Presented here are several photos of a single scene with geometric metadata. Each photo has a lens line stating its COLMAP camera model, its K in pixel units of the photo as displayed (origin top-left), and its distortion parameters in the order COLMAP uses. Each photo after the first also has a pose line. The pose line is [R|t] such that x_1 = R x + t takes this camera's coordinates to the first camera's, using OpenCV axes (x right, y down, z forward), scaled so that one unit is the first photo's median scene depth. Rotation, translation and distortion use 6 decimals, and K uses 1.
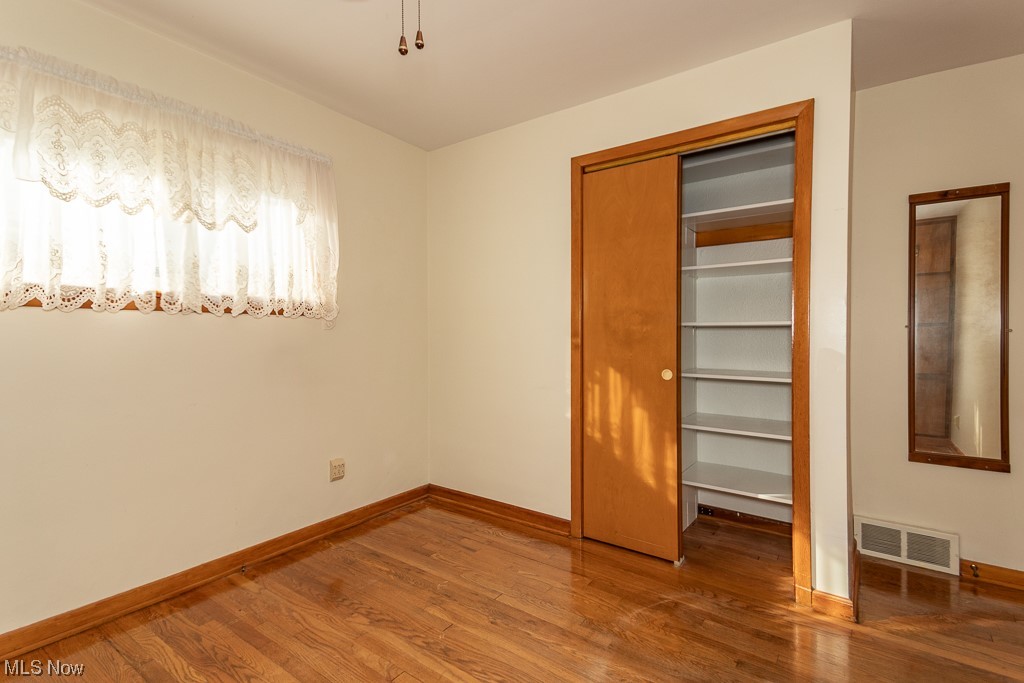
lens RADIAL K [[473.2, 0, 505.8], [0, 473.2, 337.1], [0, 0, 1]] dist [0.068059, -0.022573]
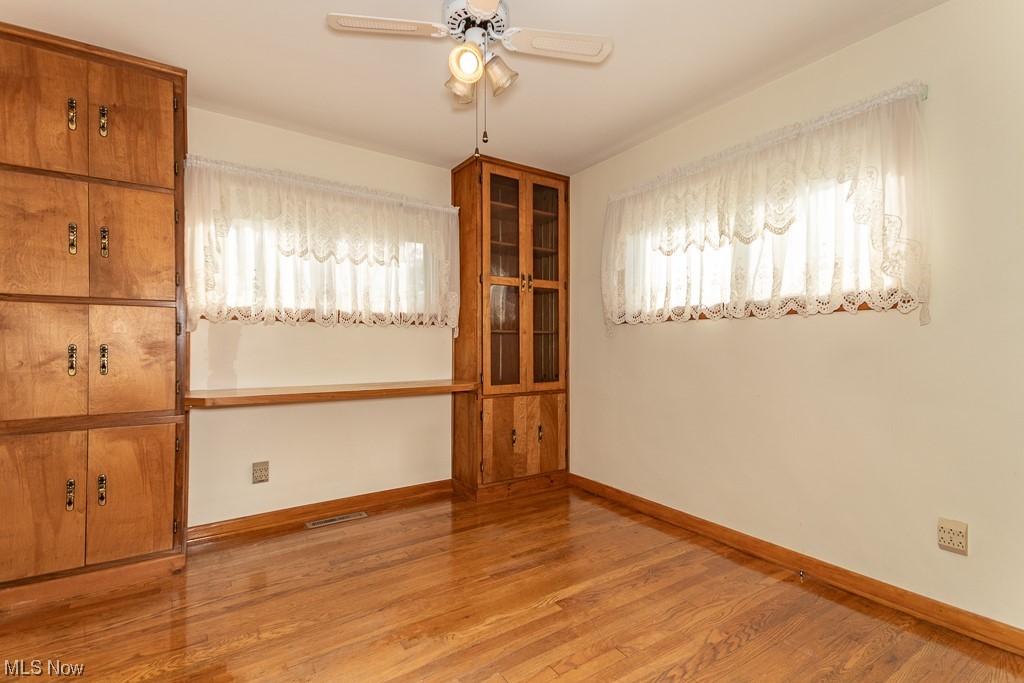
lens RADIAL K [[473.2, 0, 505.7], [0, 473.2, 345.8], [0, 0, 1]] dist [0.068059, -0.022573]
pose [[-0.338017, -0.003954, -0.941132, 0.676573], [-0.010662, 0.999943, -0.000371, 0.026657], [0.941080, 0.009909, -0.338040, 0.878524]]
